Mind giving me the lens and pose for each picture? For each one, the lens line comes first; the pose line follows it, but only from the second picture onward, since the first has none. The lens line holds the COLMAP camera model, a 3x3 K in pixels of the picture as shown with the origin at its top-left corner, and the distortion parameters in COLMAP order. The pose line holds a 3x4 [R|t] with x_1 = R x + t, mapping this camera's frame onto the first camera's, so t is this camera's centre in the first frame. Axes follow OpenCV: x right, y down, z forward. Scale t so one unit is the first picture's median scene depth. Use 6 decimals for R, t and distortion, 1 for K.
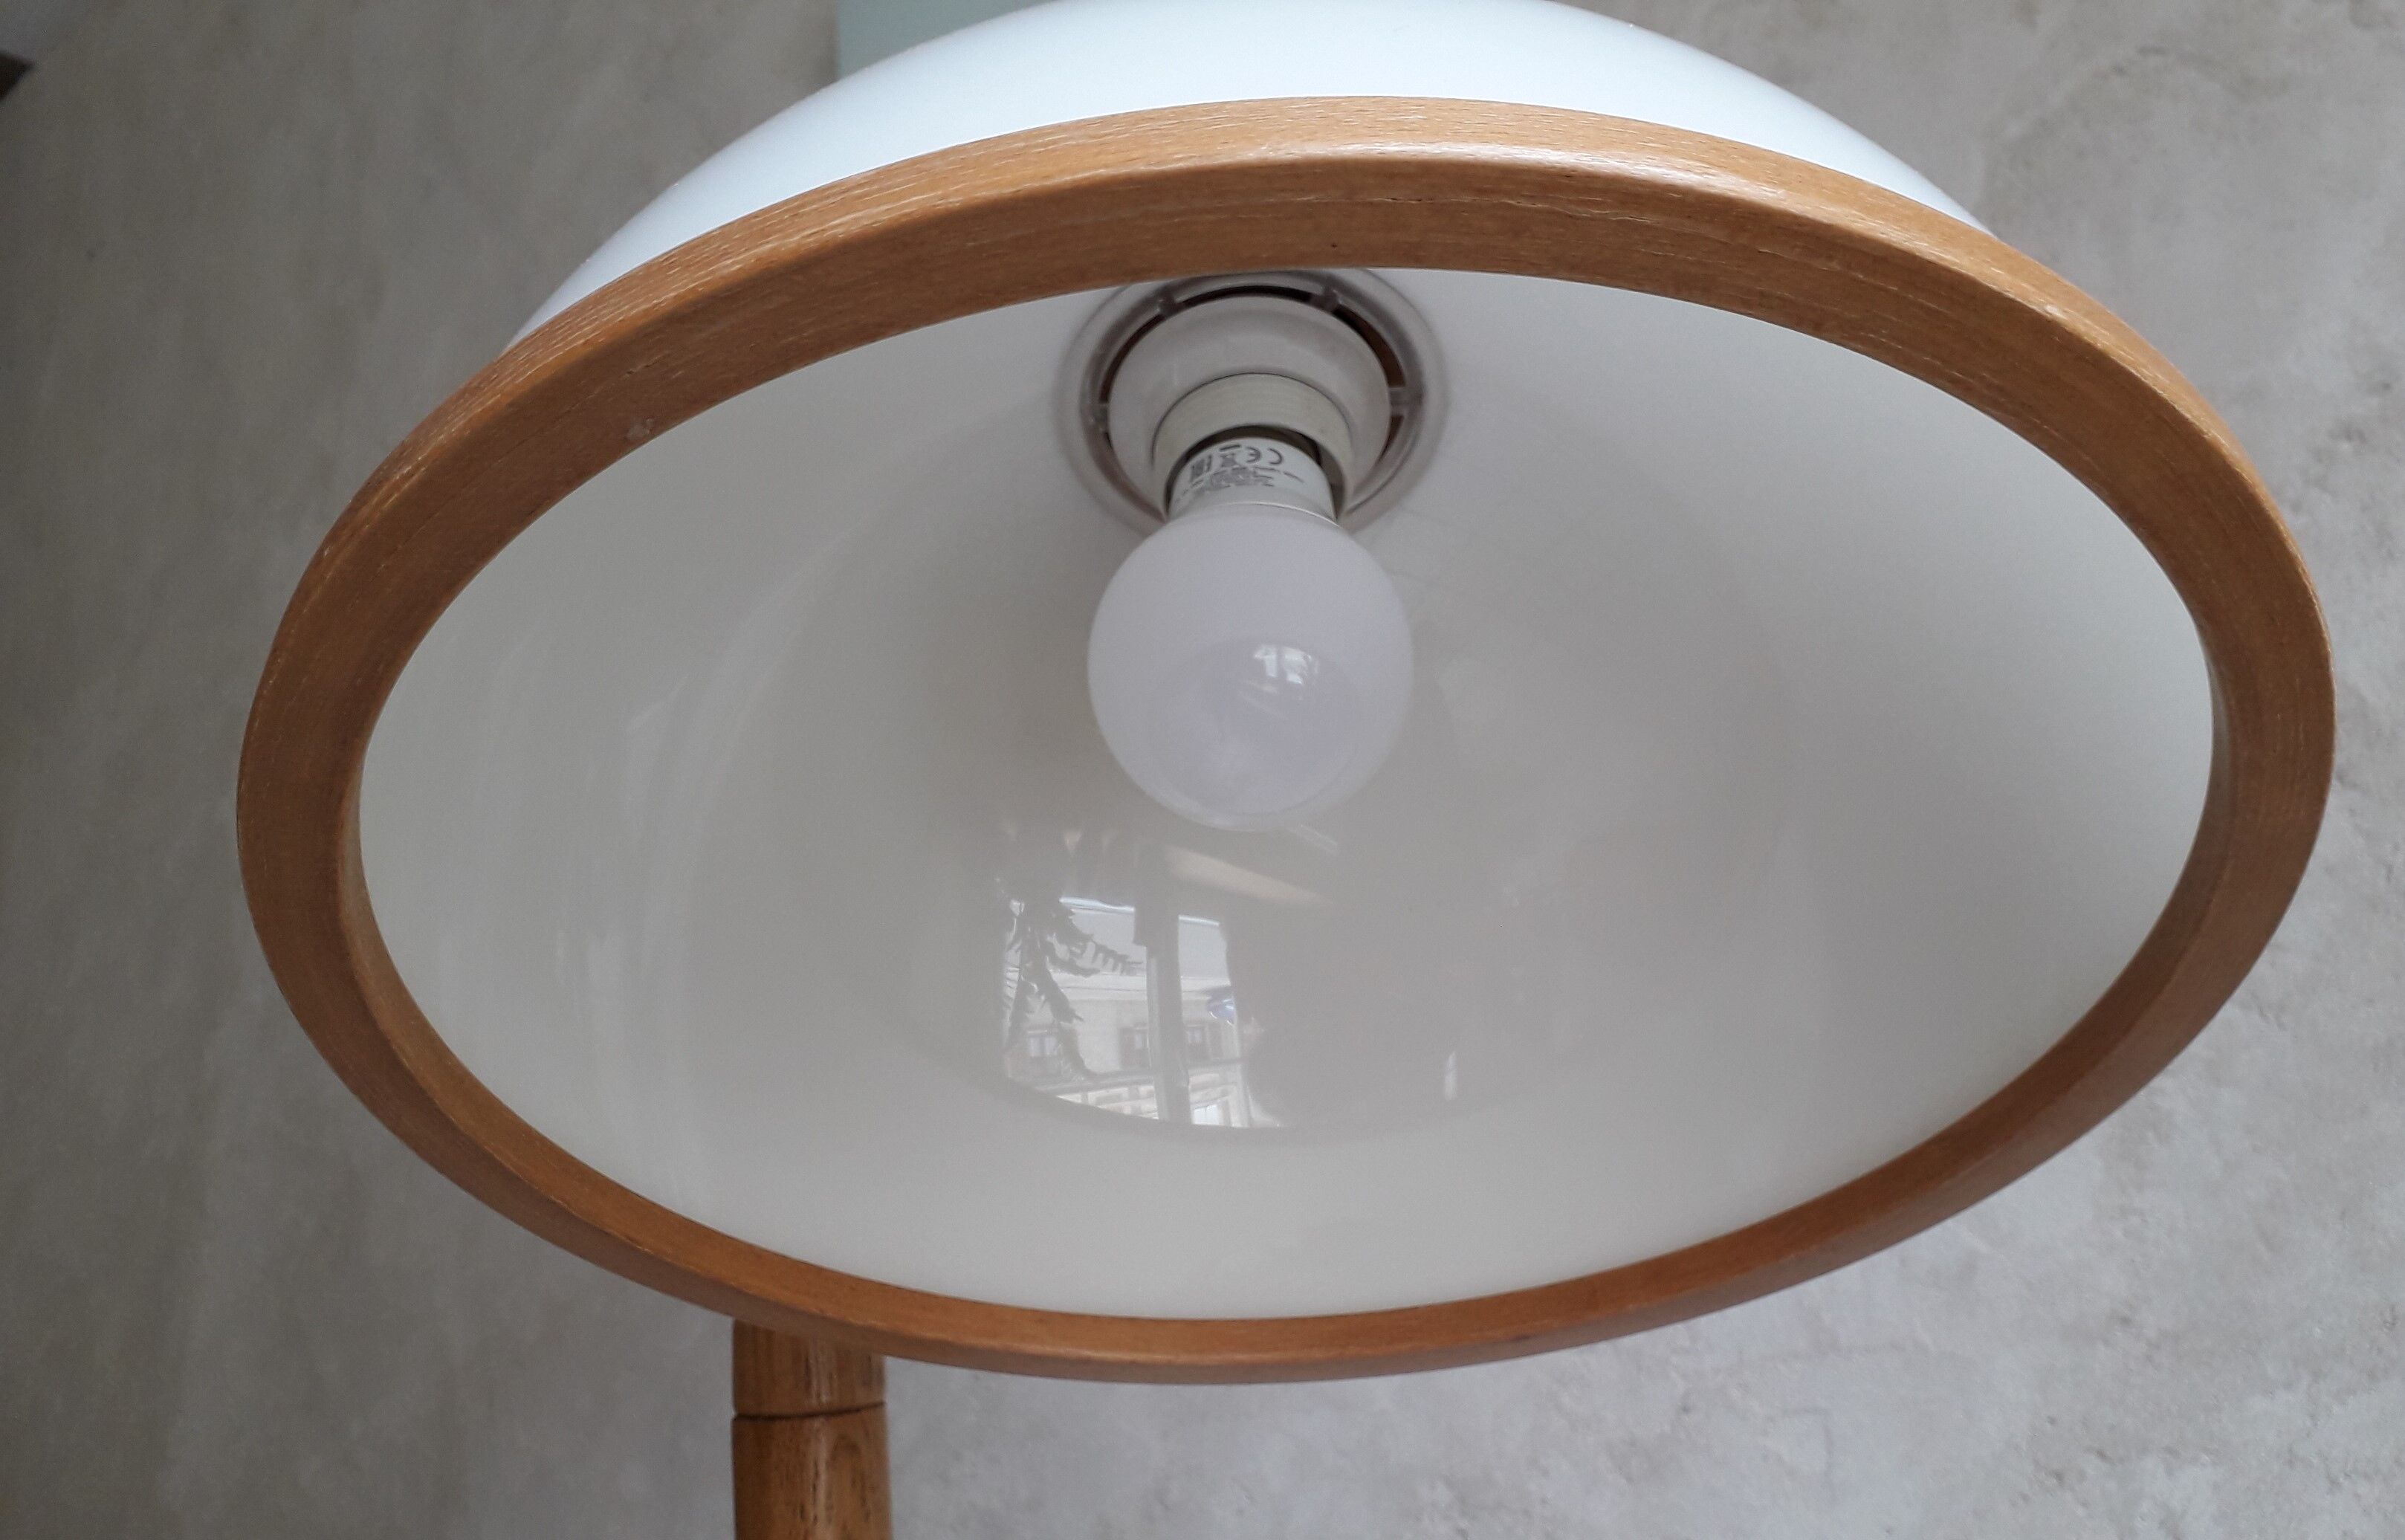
lens RADIAL K [[2036.5, 0, 1191.5], [0, 2036.5, 866.2], [0, 0, 1]] dist [-0.004037, -0.014847]
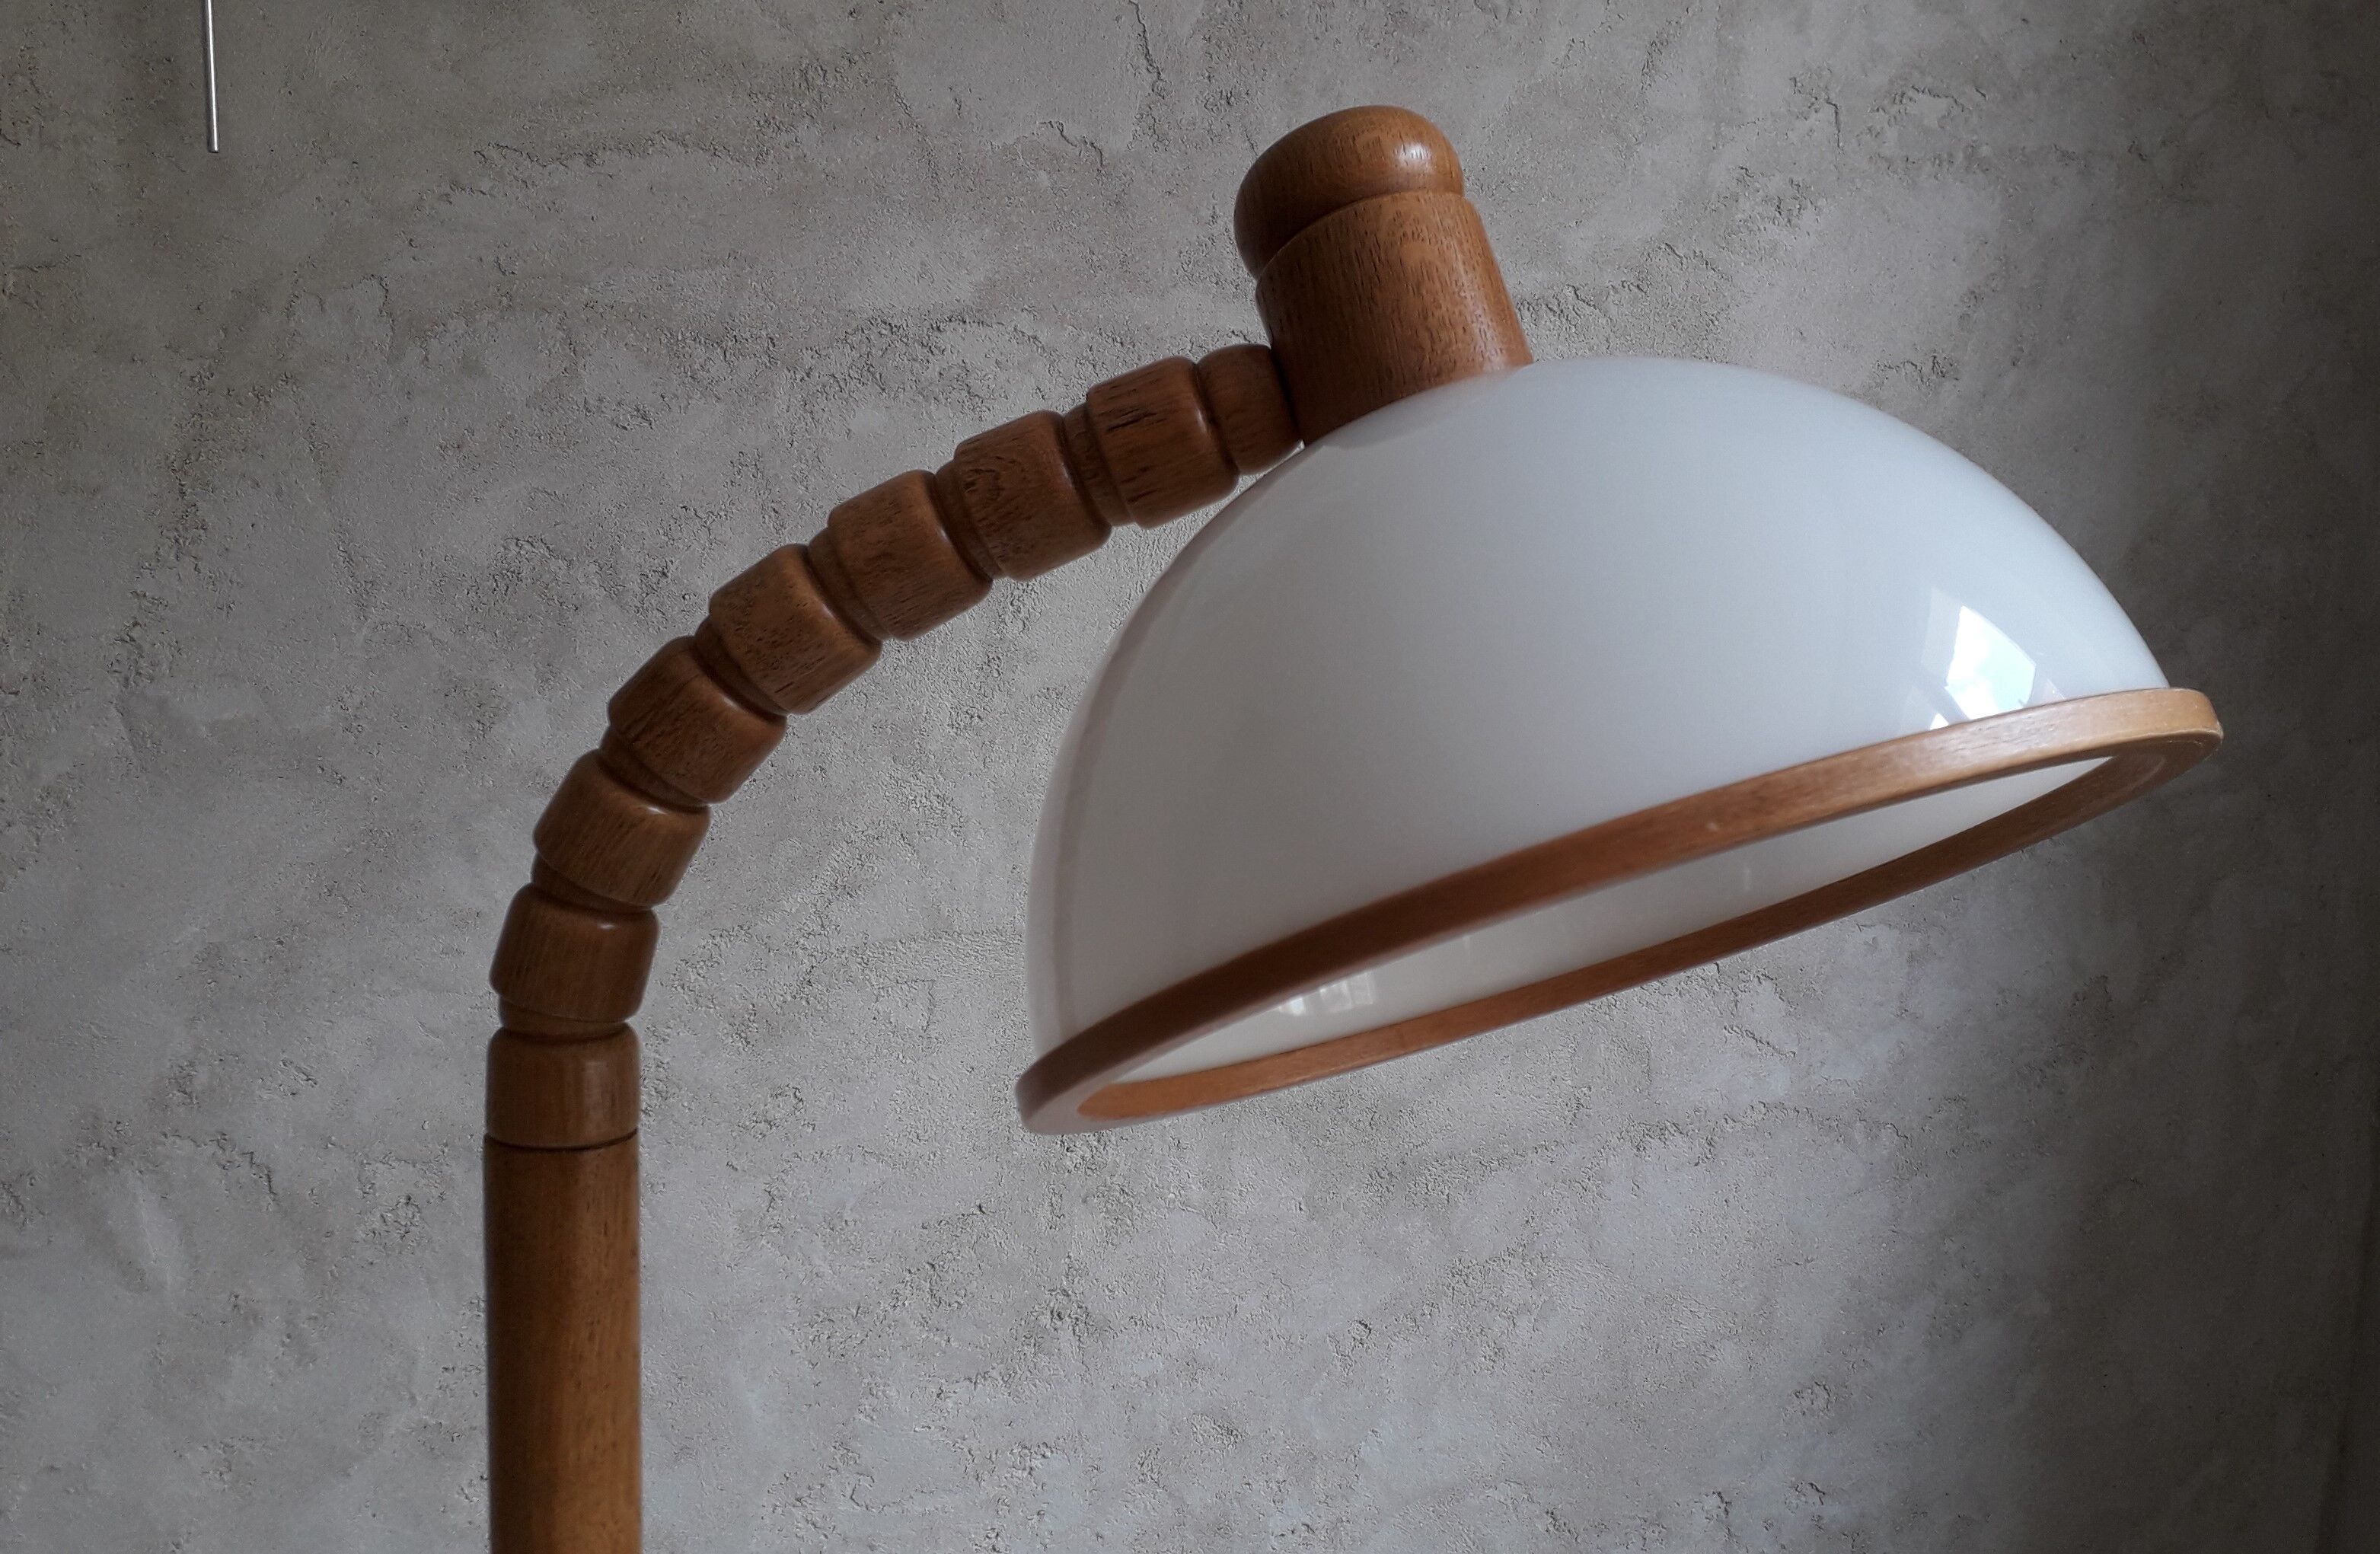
lens RADIAL K [[2125.2, 0, 1303.8], [0, 2125.2, 761.8], [0, 0, 1]] dist [0.087965, -0.103140]
pose [[0.645583, 0.008284, 0.763645, -0.526089], [-0.203526, 0.965644, 0.161585, -0.117507], [-0.736071, -0.259738, 0.625089, 0.045605]]
